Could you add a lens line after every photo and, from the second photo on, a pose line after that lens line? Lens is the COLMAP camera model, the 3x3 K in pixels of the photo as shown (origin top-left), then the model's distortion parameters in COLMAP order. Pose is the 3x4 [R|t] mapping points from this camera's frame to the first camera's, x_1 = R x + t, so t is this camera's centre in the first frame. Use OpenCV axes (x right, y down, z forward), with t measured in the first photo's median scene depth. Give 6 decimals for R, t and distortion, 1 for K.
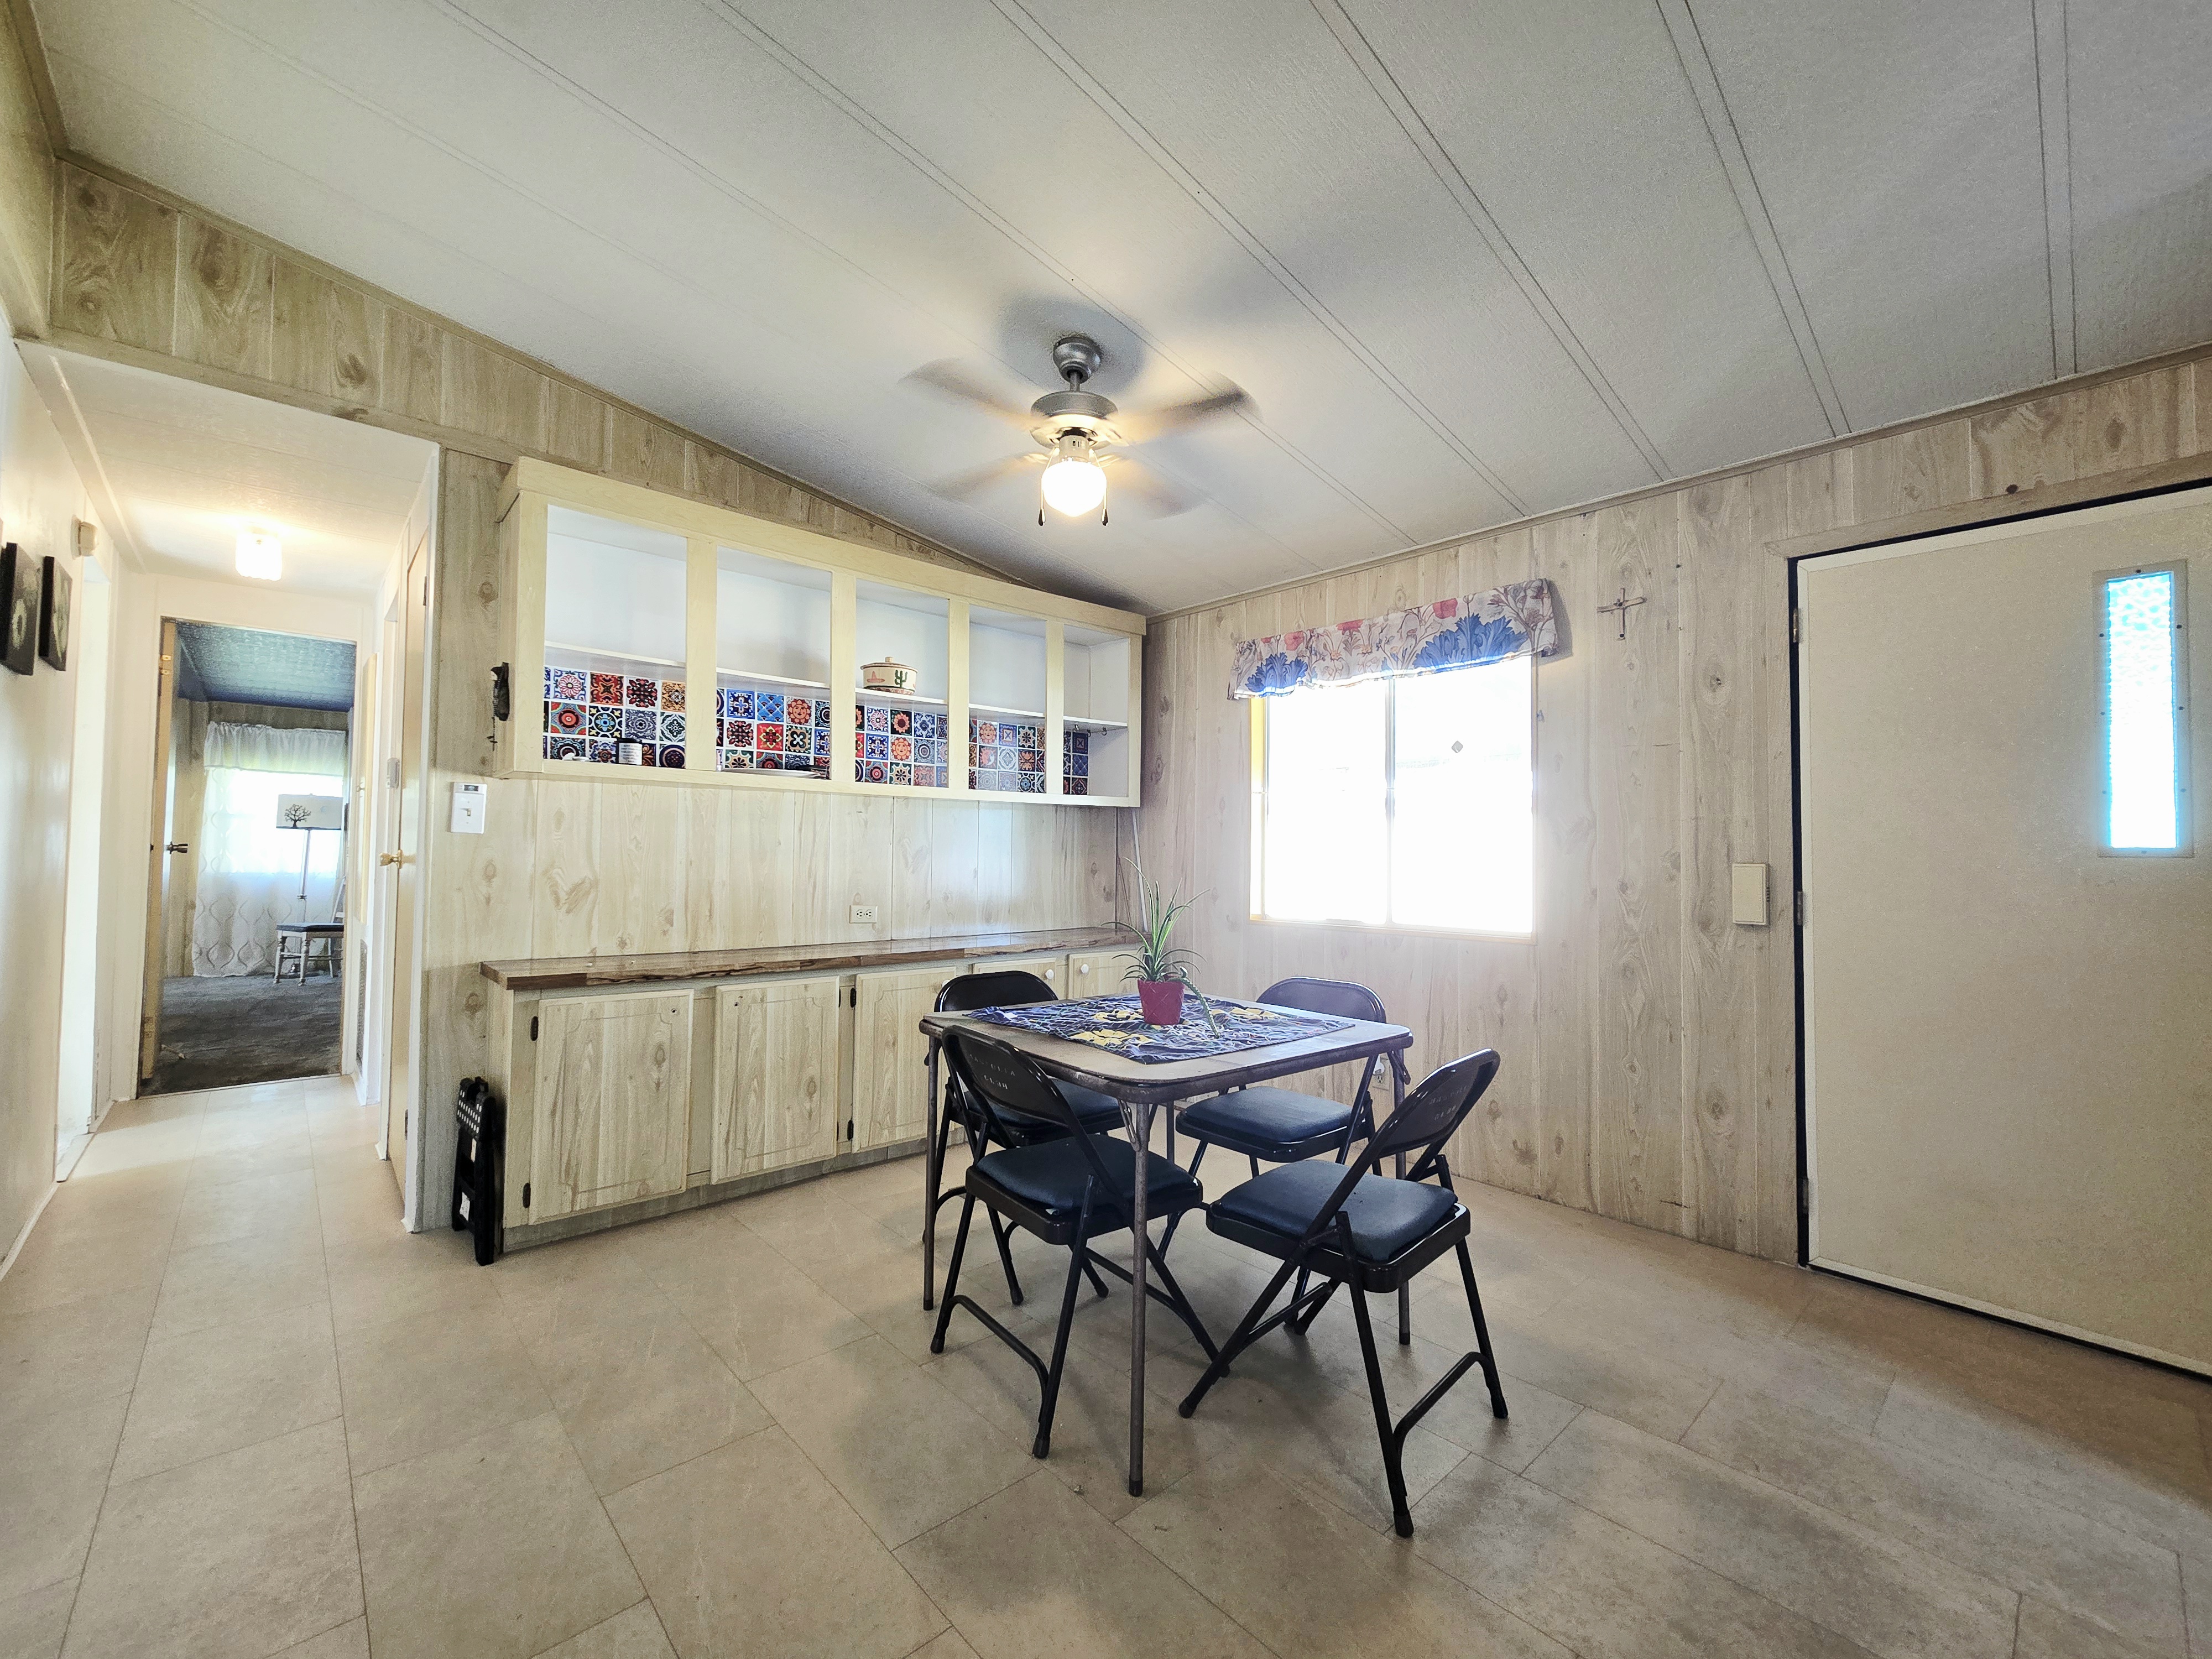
lens RADIAL K [[907.7, 0, 1110.4], [0, 907.7, 828.8], [0, 0, 1]] dist [-0.002137, -0.000377]
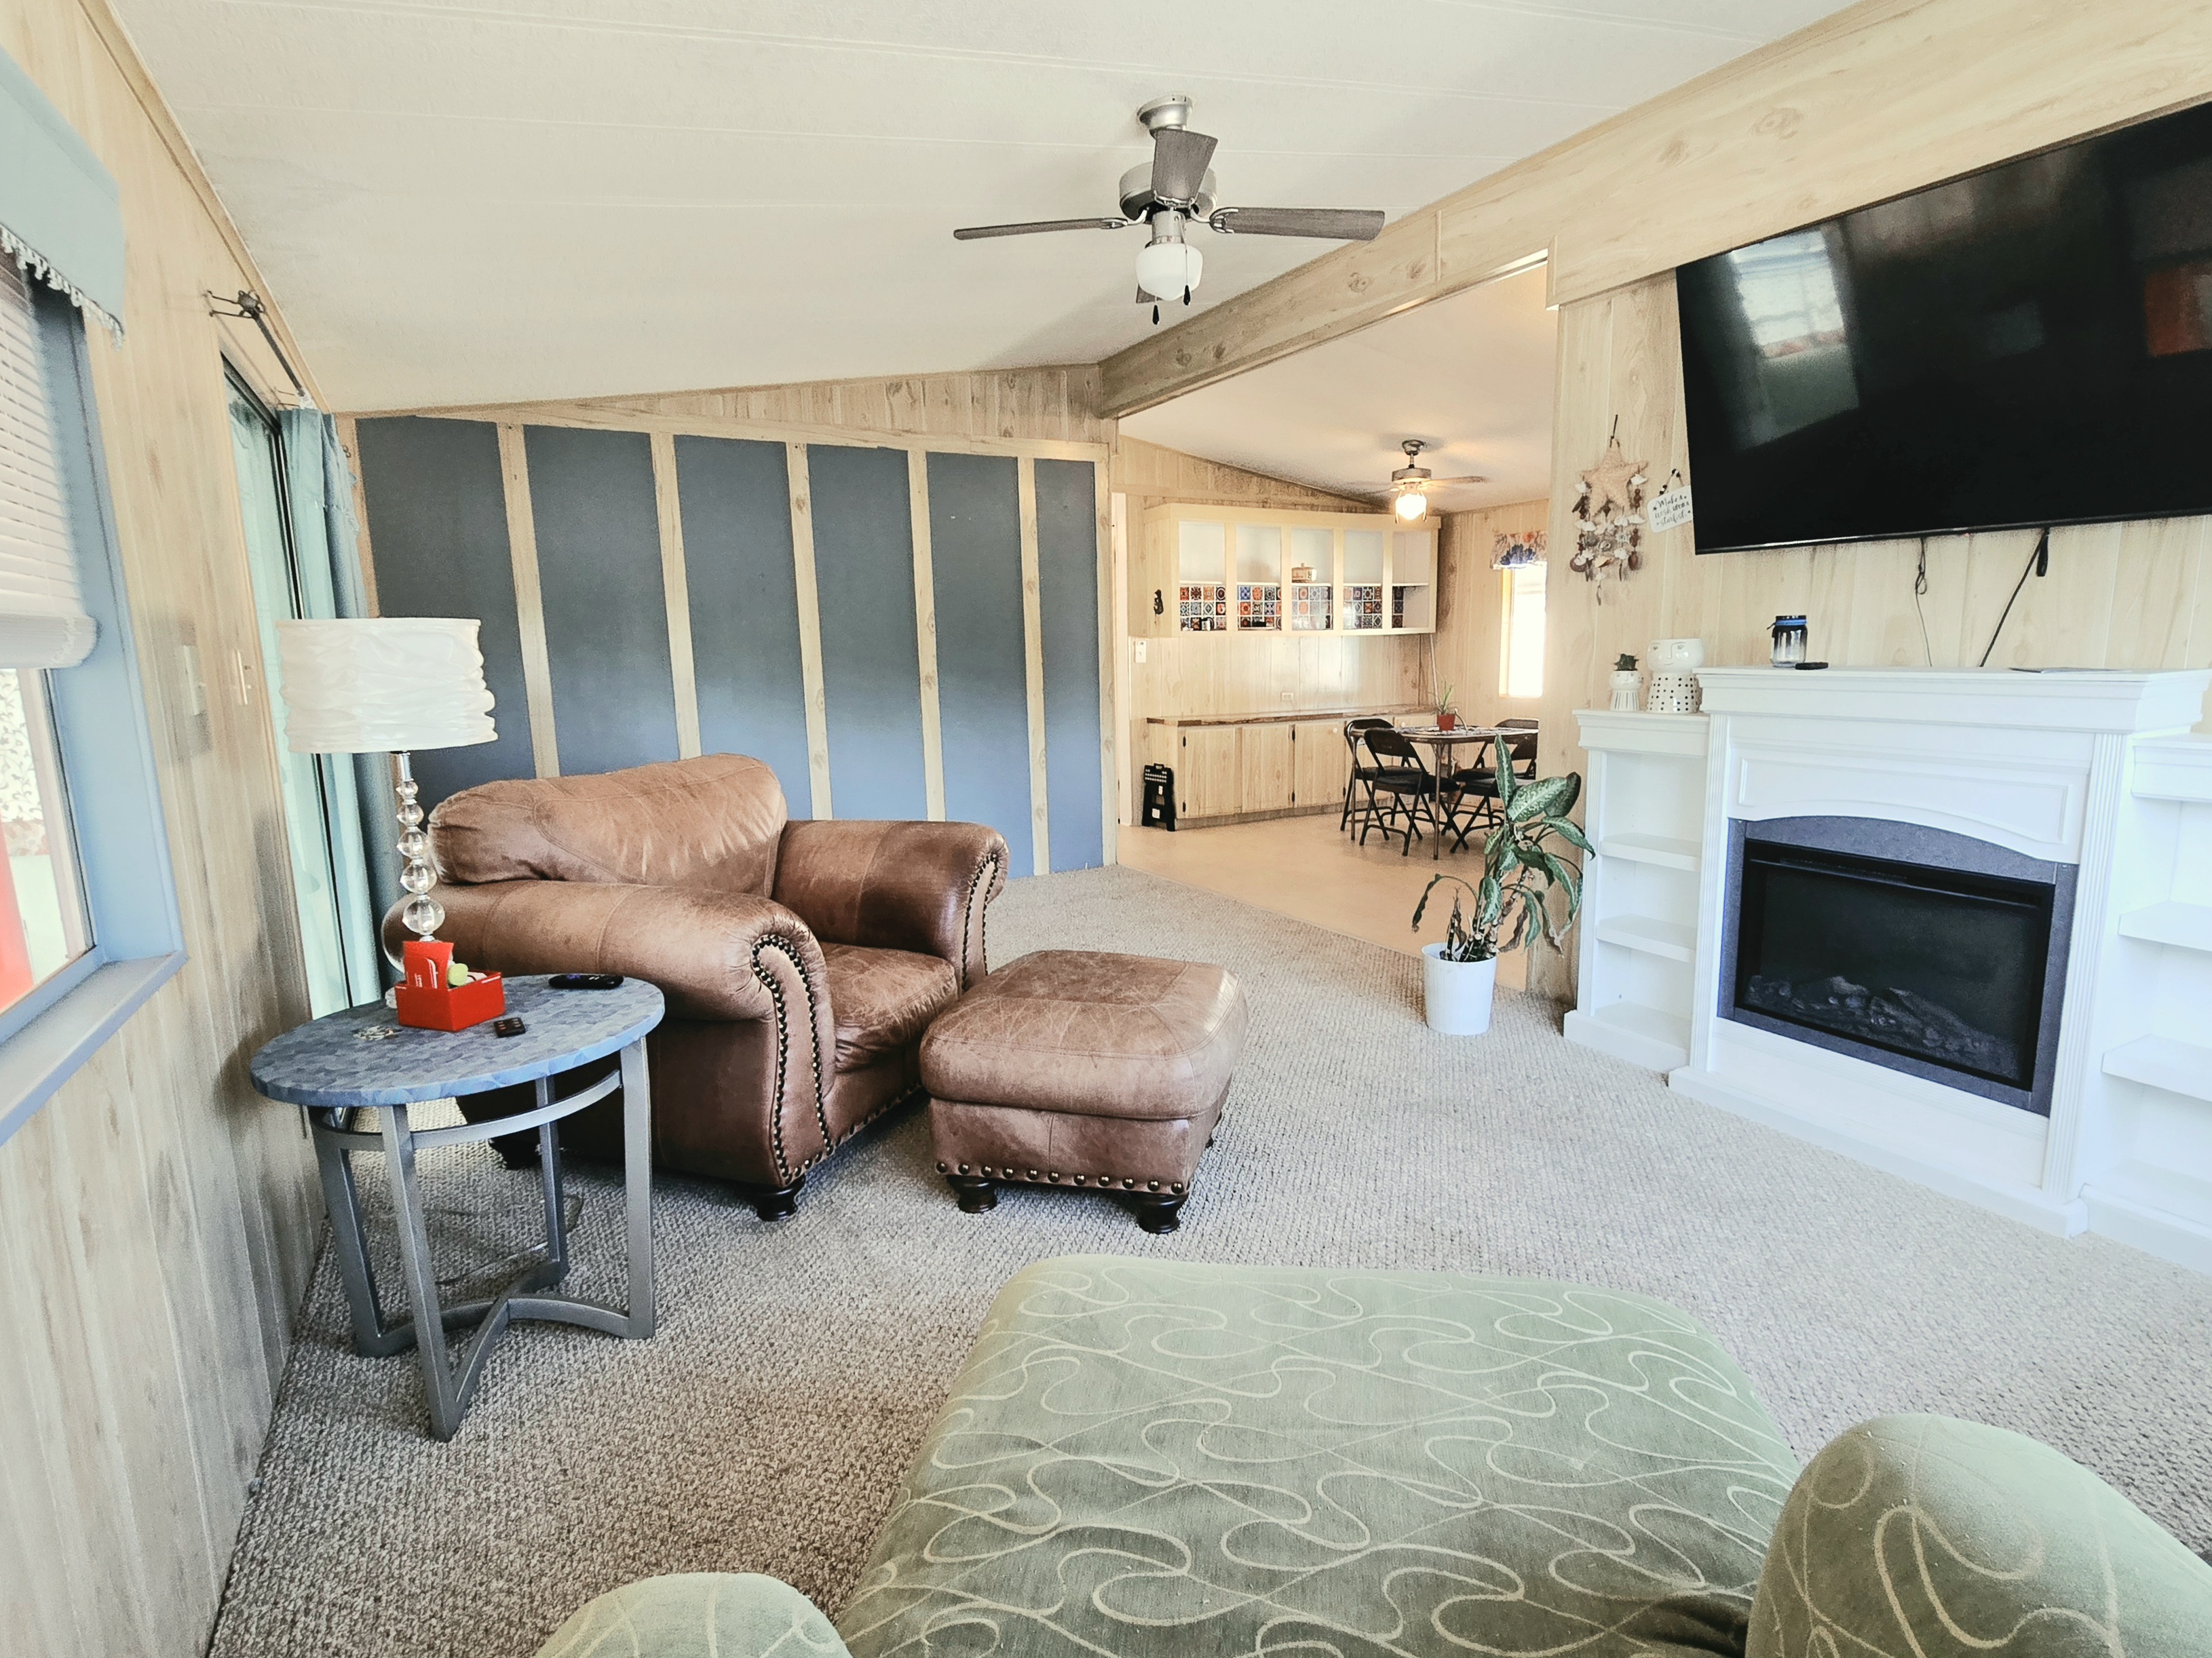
lens RADIAL K [[1116.1, 0, 1113.4], [0, 1116.1, 830.0], [0, 0, 1]] dist [-0.001149, -0.000147]
pose [[0.972834, 0.007930, -0.231369, -0.098560], [0.036308, 0.981819, 0.186317, -0.106009], [0.228640, -0.189656, 0.954858, -1.776600]]
